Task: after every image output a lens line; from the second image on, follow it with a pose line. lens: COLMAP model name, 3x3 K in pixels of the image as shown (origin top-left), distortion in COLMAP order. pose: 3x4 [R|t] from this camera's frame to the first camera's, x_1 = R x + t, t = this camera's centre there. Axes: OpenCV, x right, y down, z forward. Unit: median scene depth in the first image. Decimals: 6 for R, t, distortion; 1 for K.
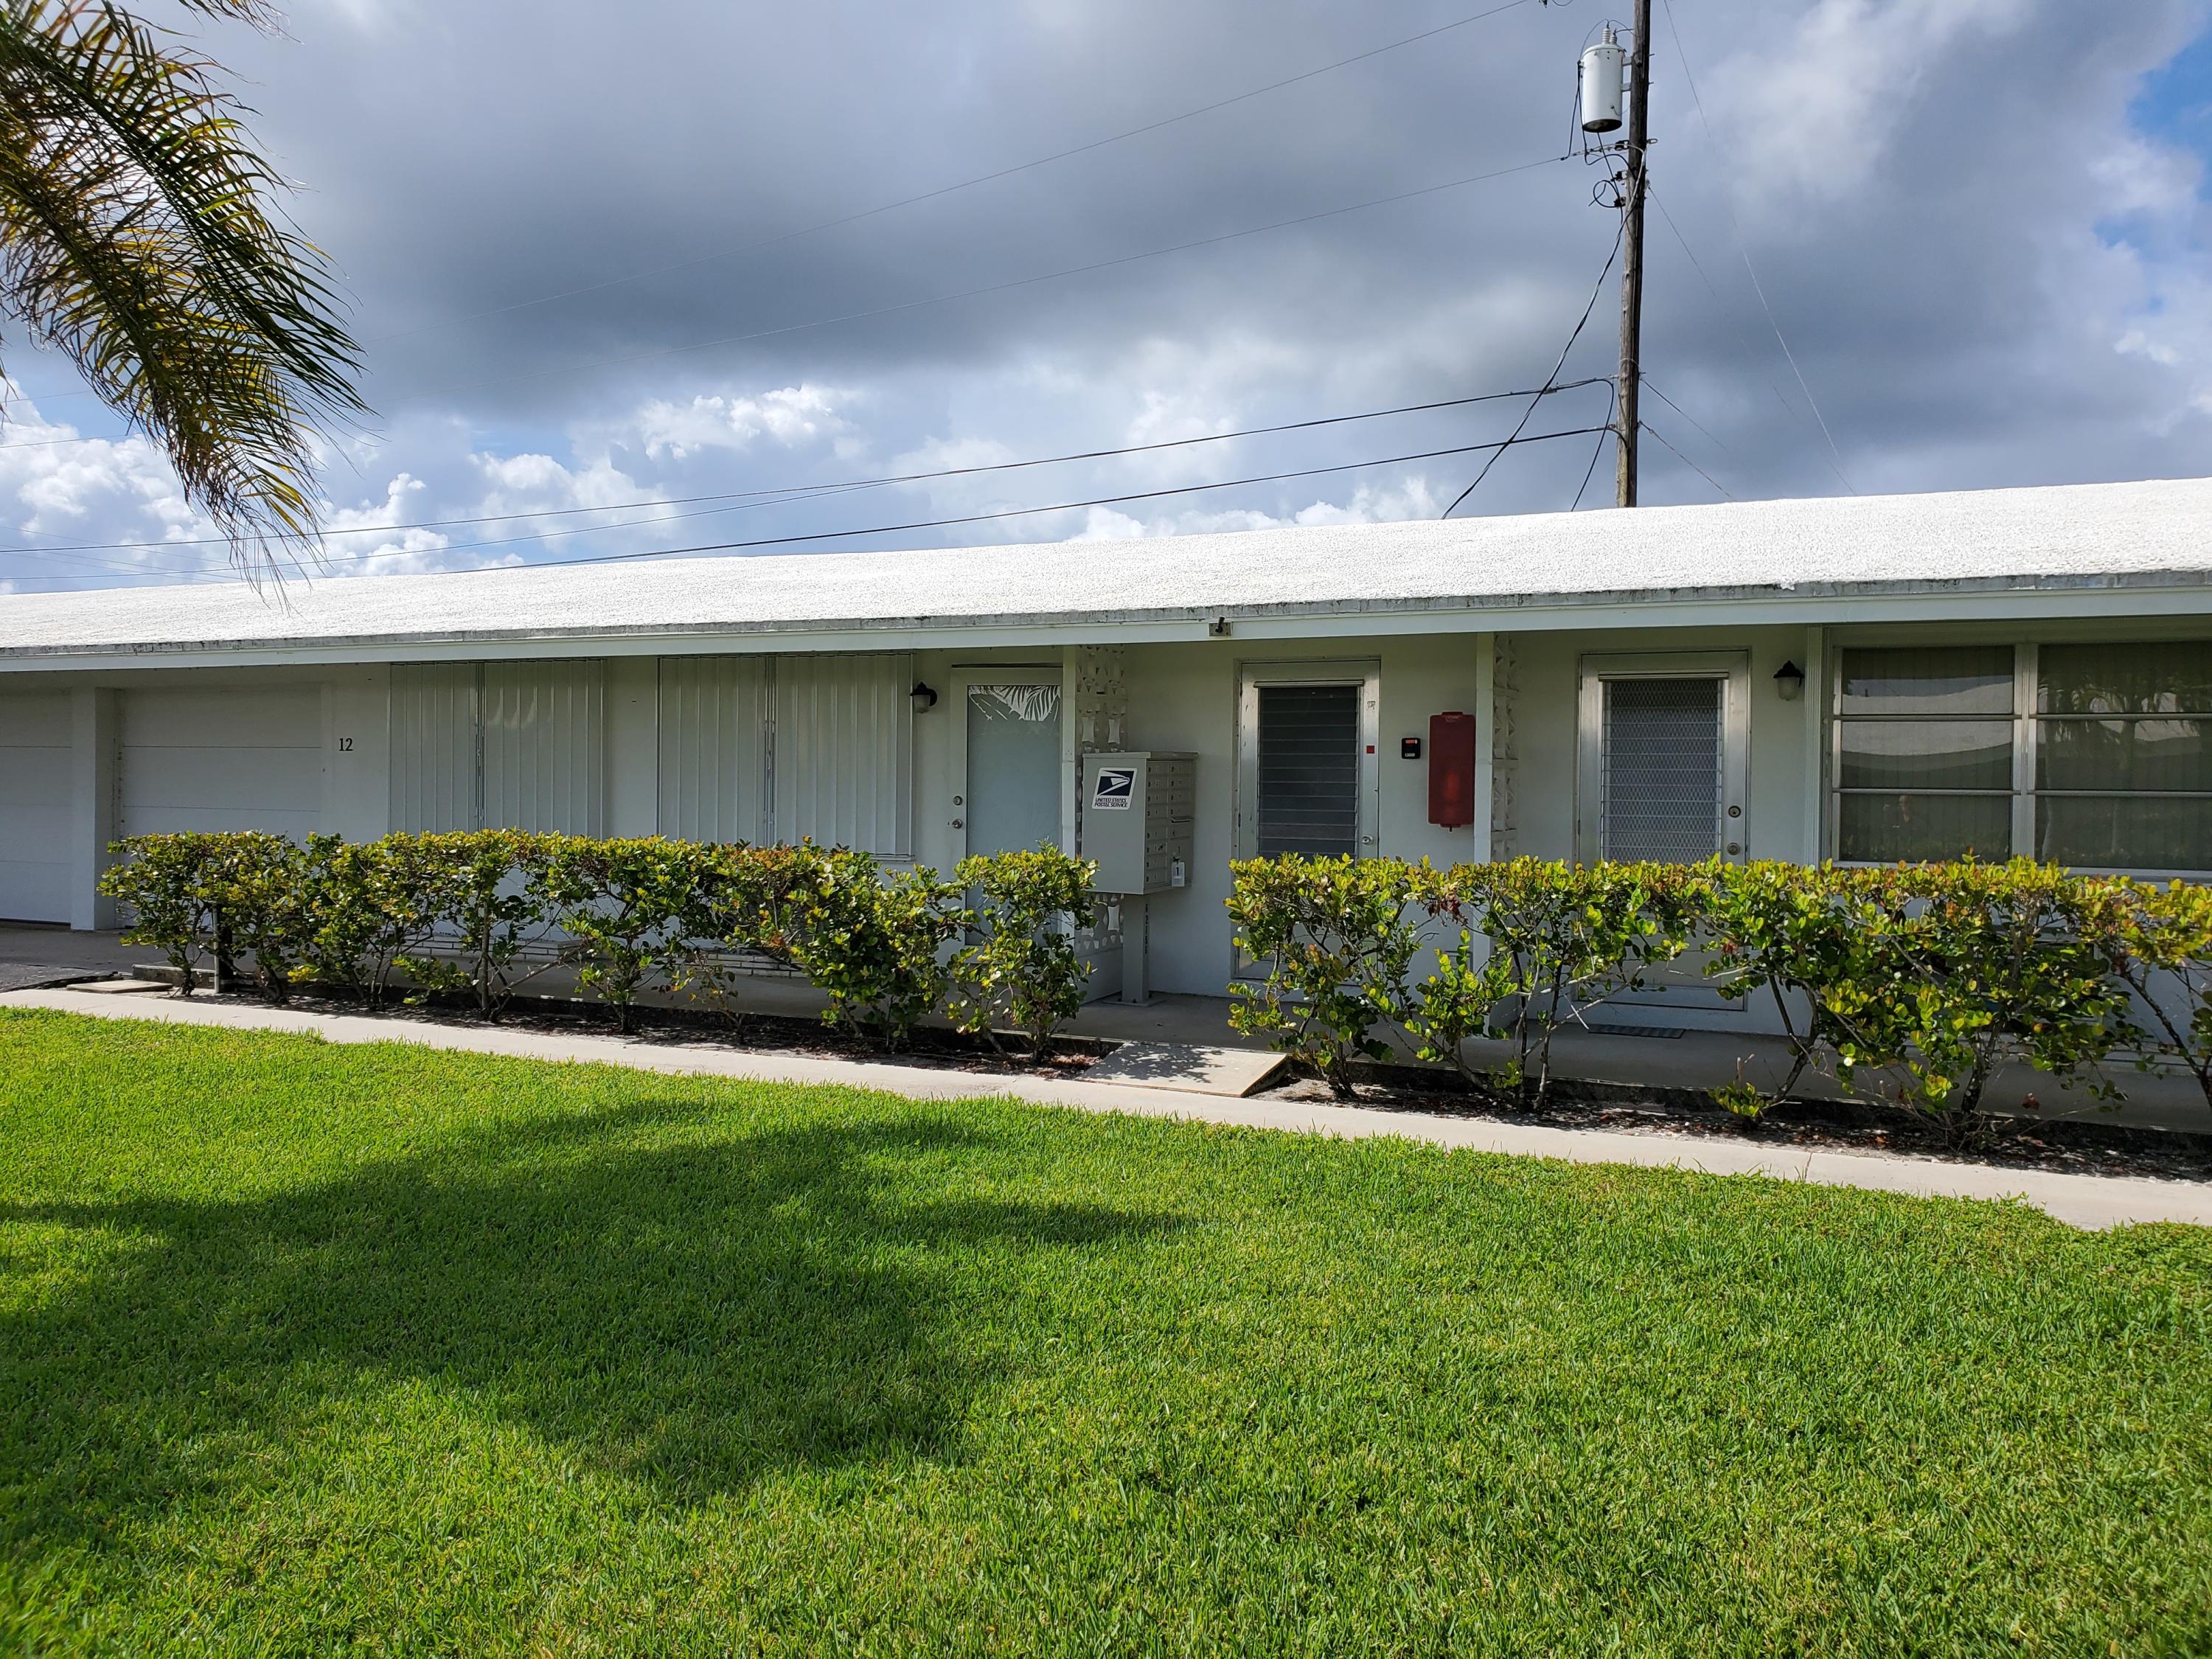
lens RADIAL K [[1718.0, 0, 1120.5], [0, 1718.0, 835.8], [0, 0, 1]] dist [0.028063, -0.003498]
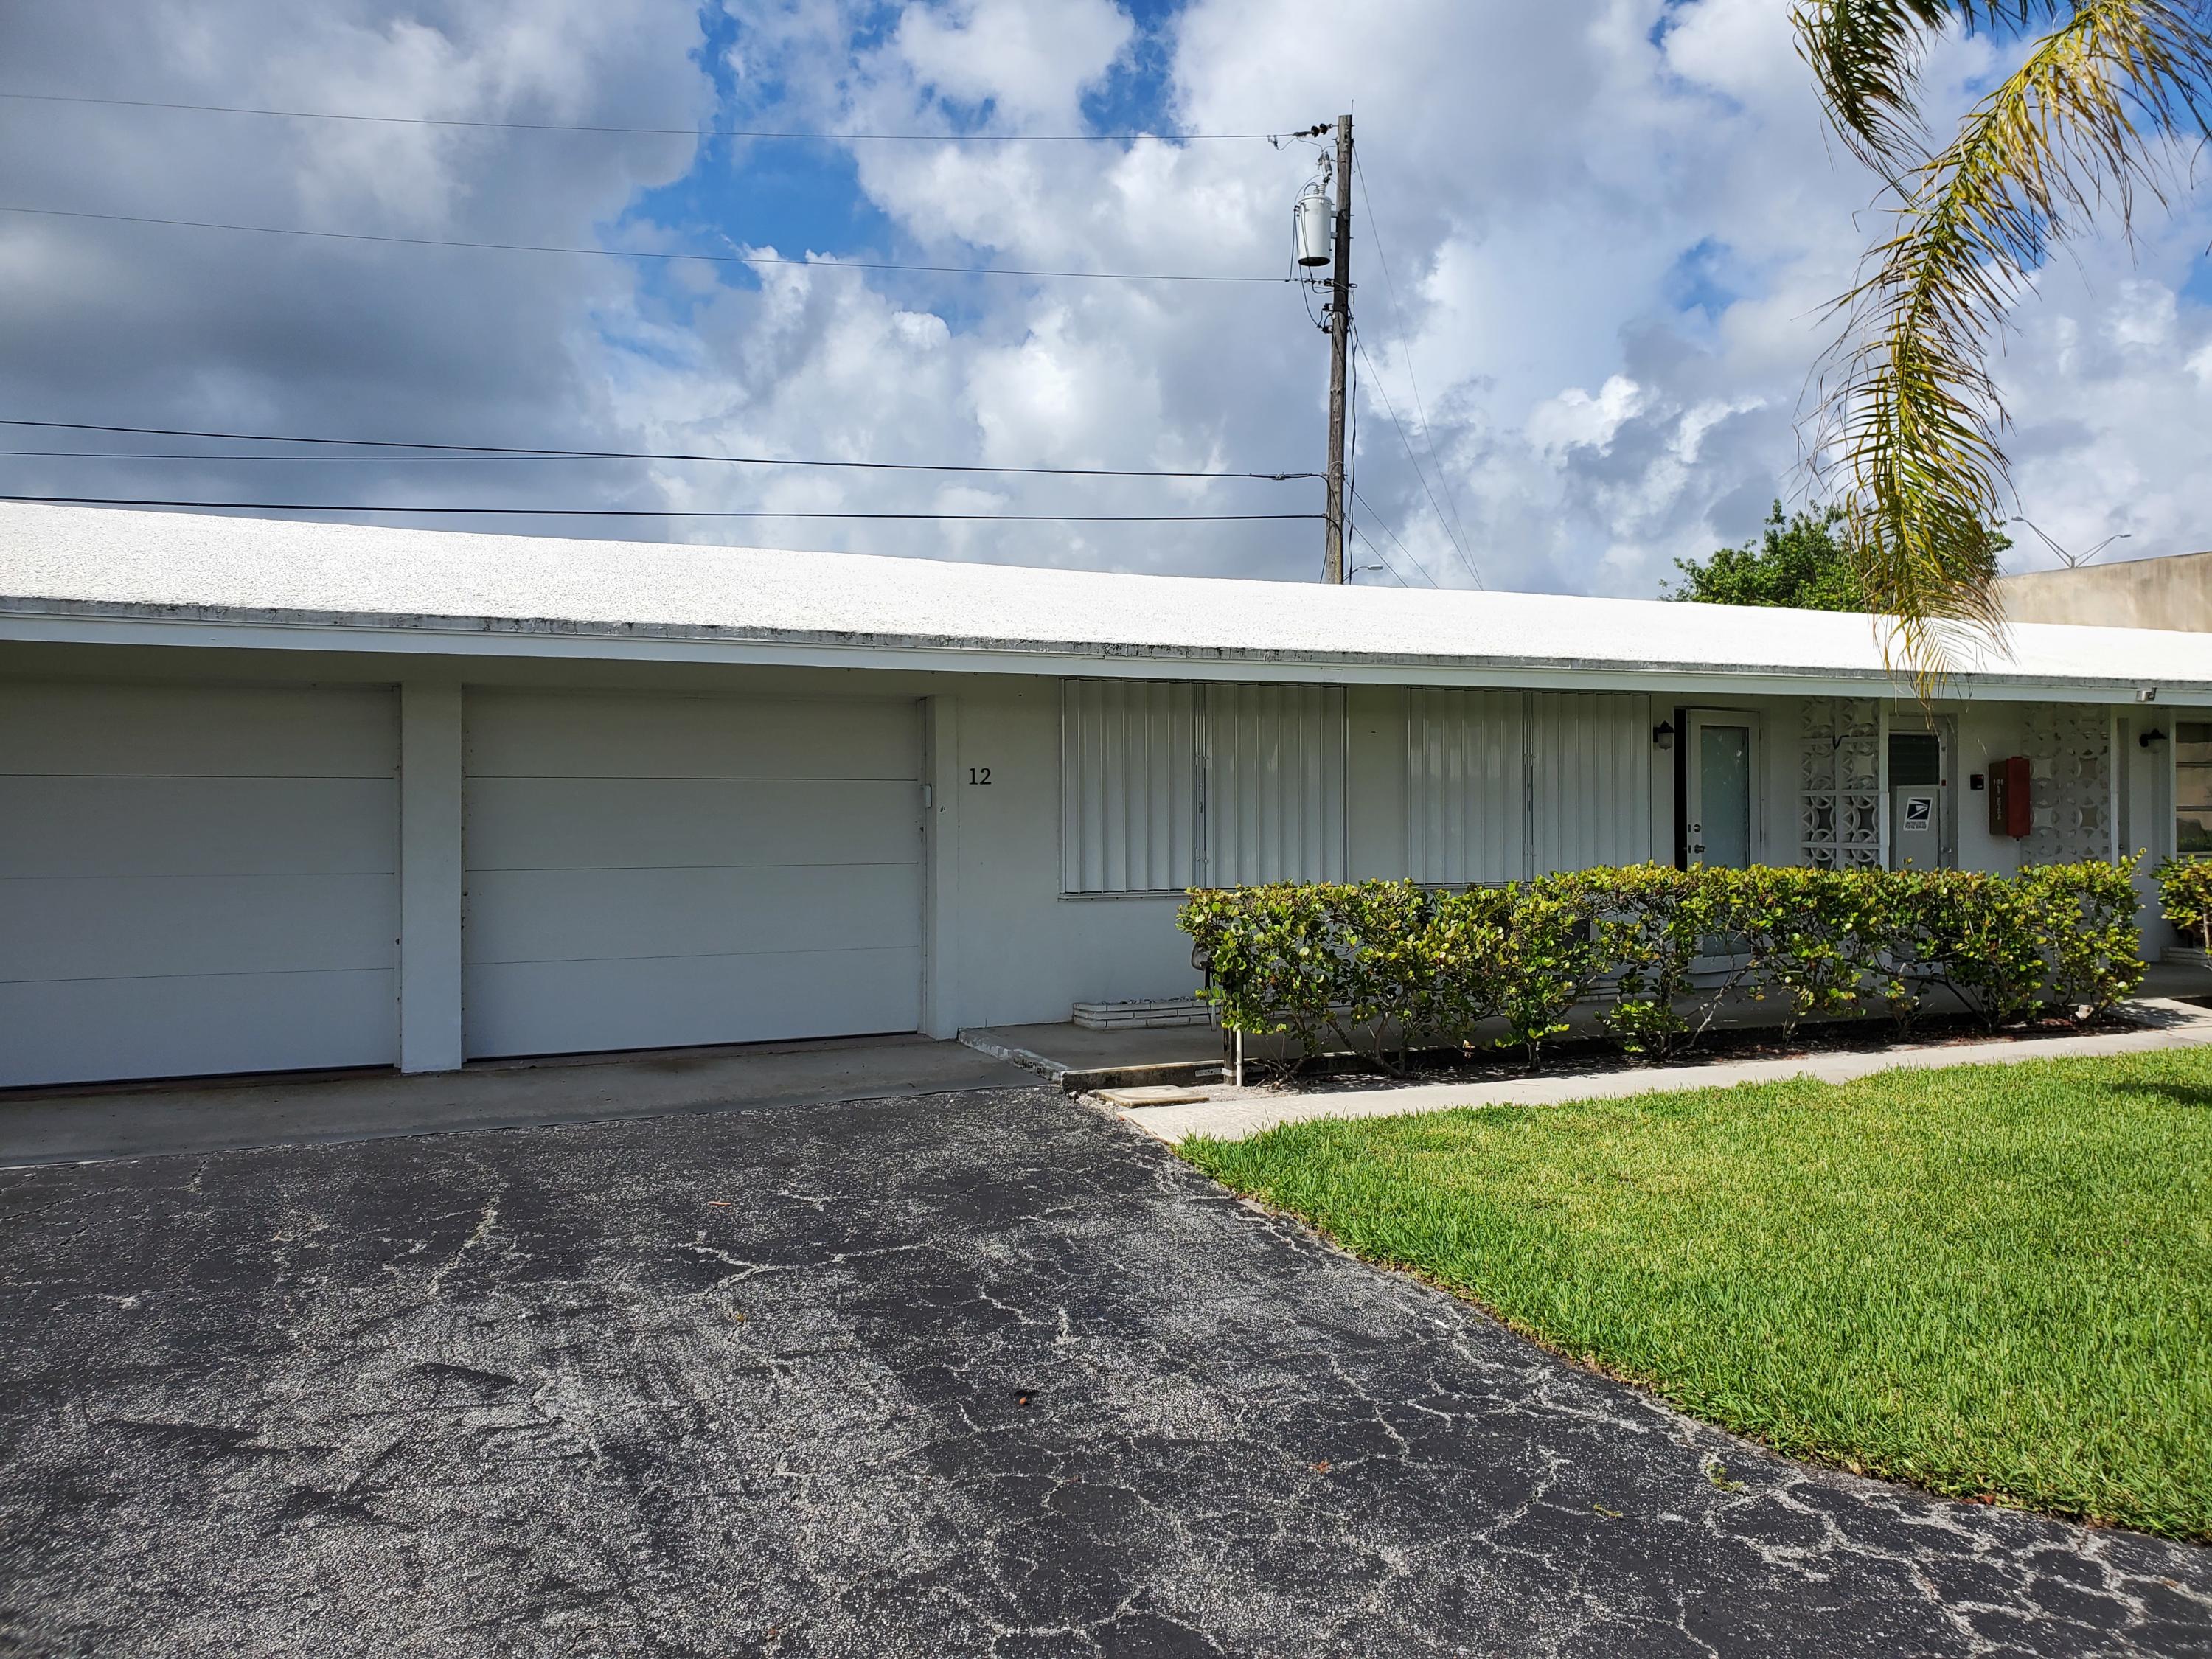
lens RADIAL K [[1718.0, 0, 1120.5], [0, 1718.0, 835.8], [0, 0, 1]] dist [0.028063, -0.003498]
pose [[0.666343, -0.022731, 0.745298, -1.132429], [0.035489, 0.999369, -0.001249, -0.025891], [-0.744800, 0.027283, 0.666730, 0.500744]]
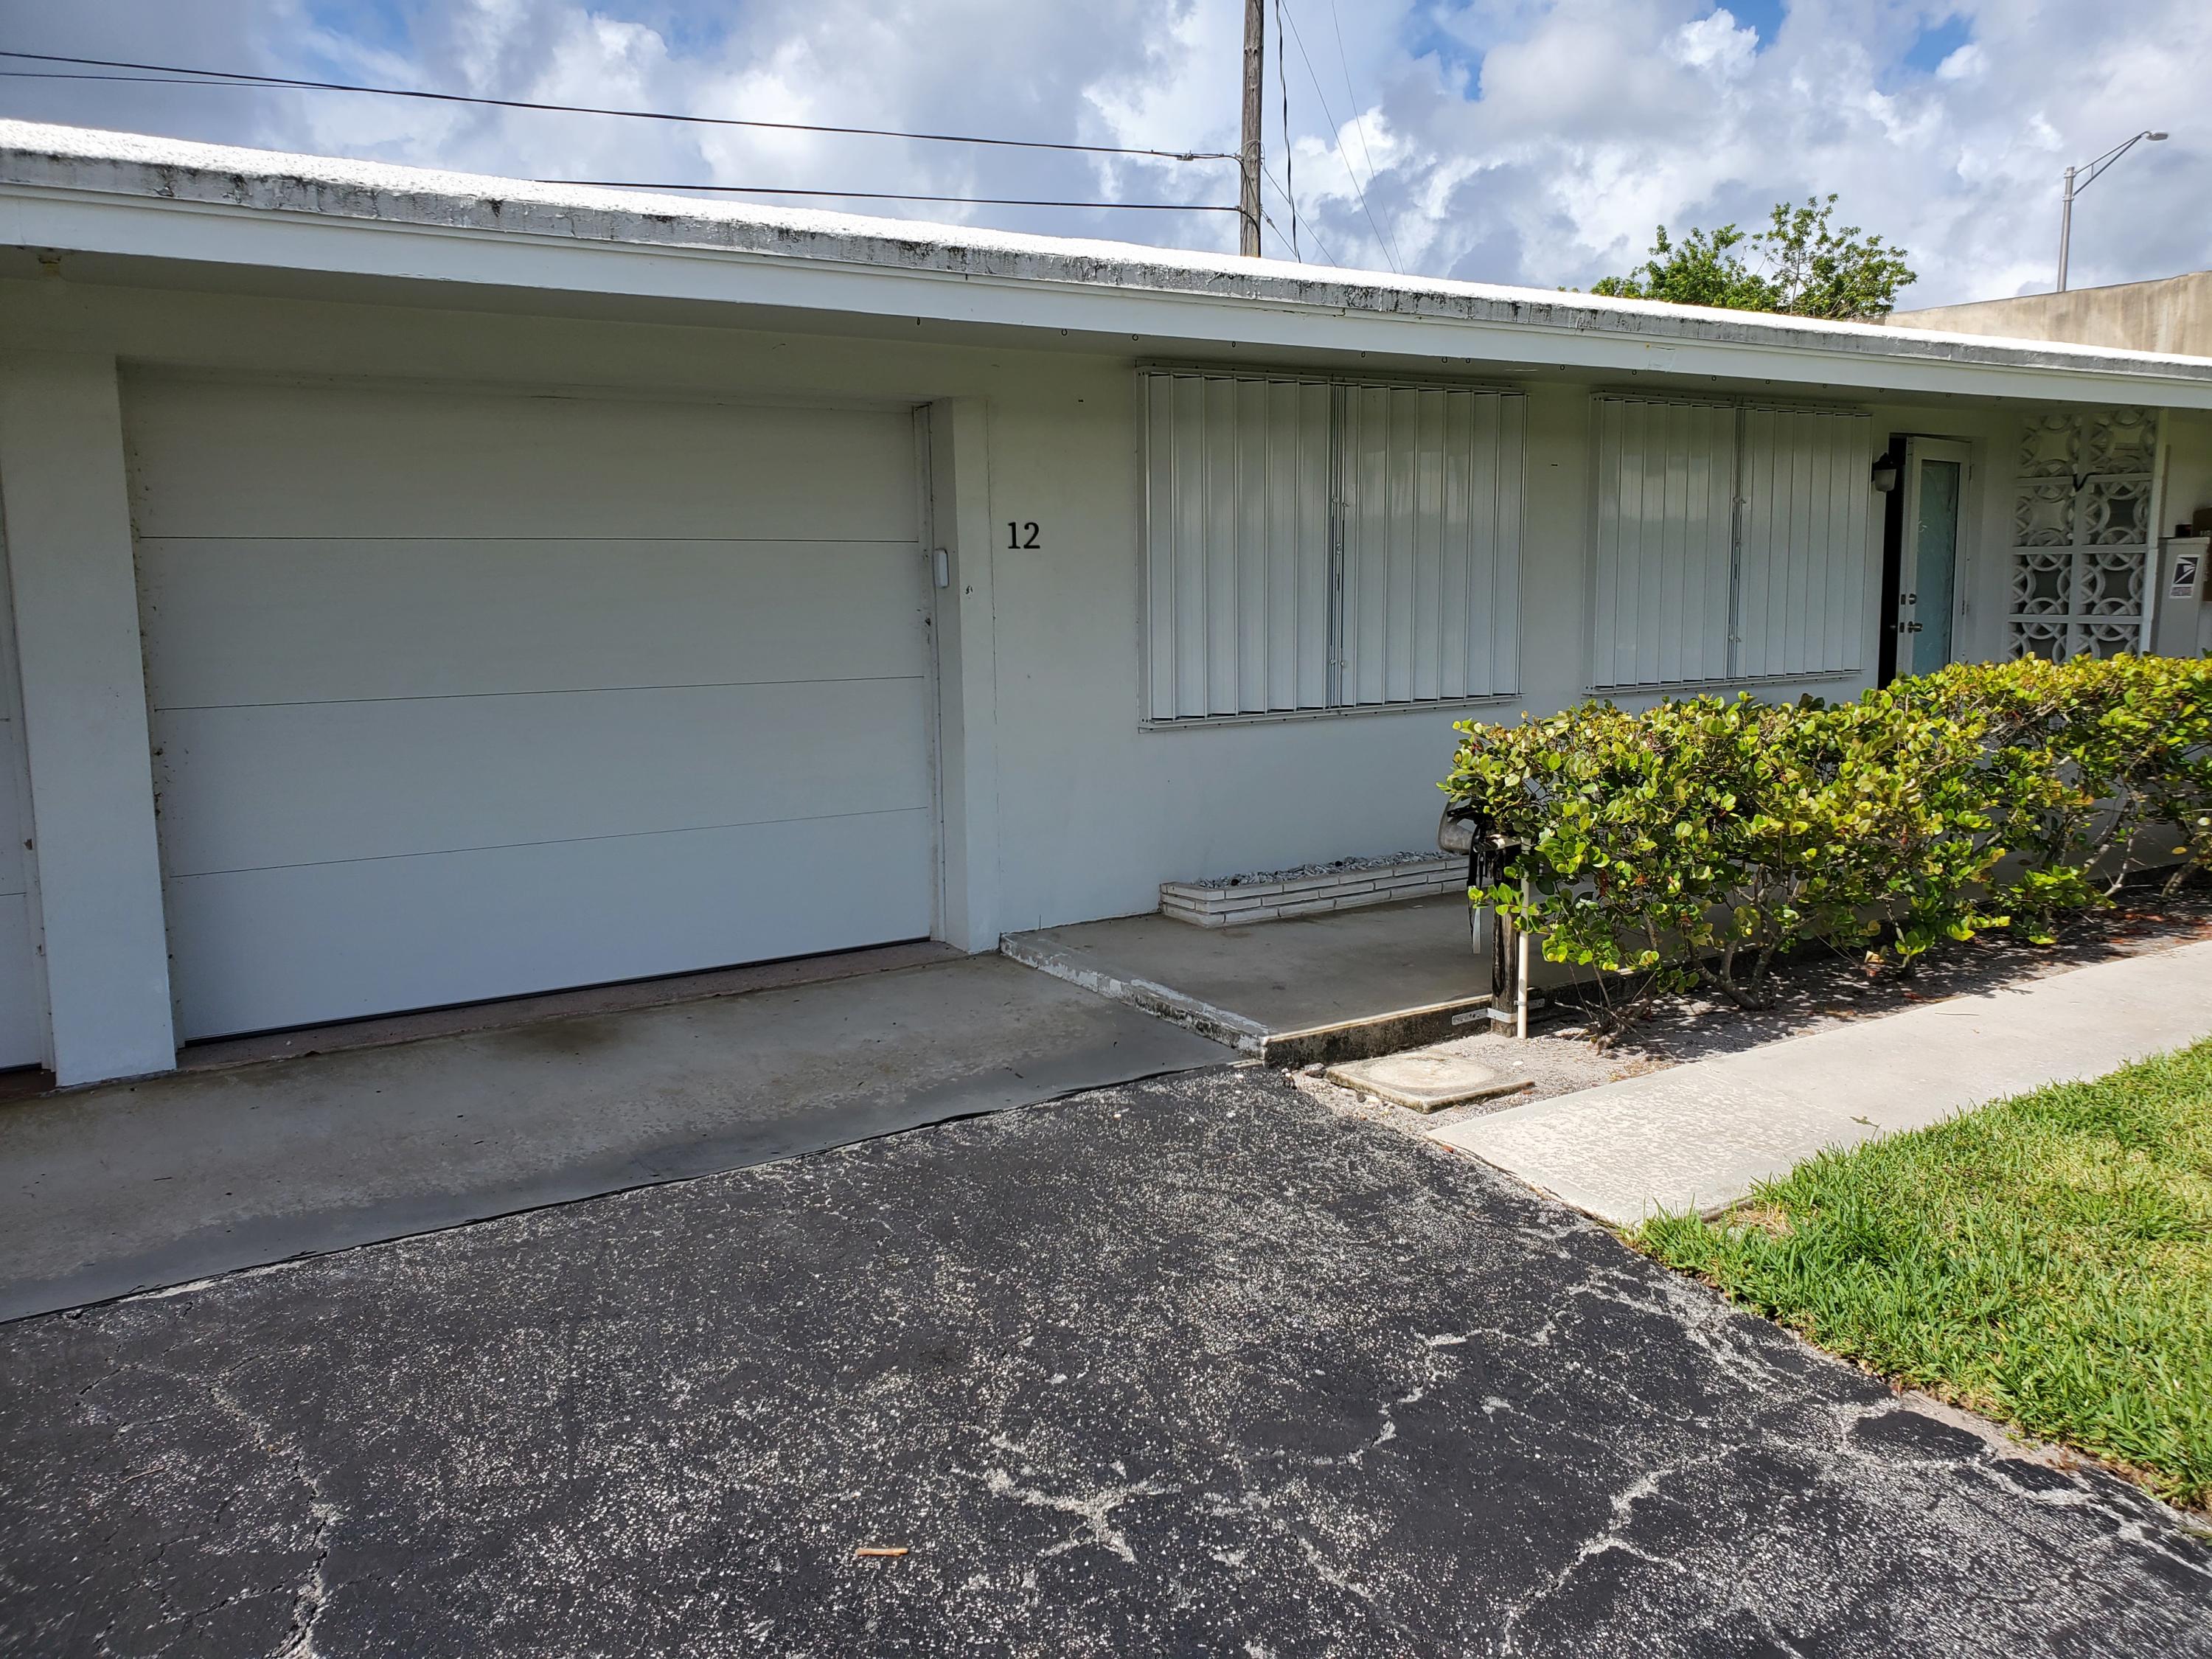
lens RADIAL K [[1735.3, 0, 1106.0], [0, 1735.3, 829.5], [0, 0, 1]] dist [0.096925, -0.072803]
pose [[0.563176, -0.133859, 0.815423, -0.975704], [0.047066, 0.990387, 0.130074, -0.038425], [-0.824996, -0.034876, 0.564062, 0.803868]]
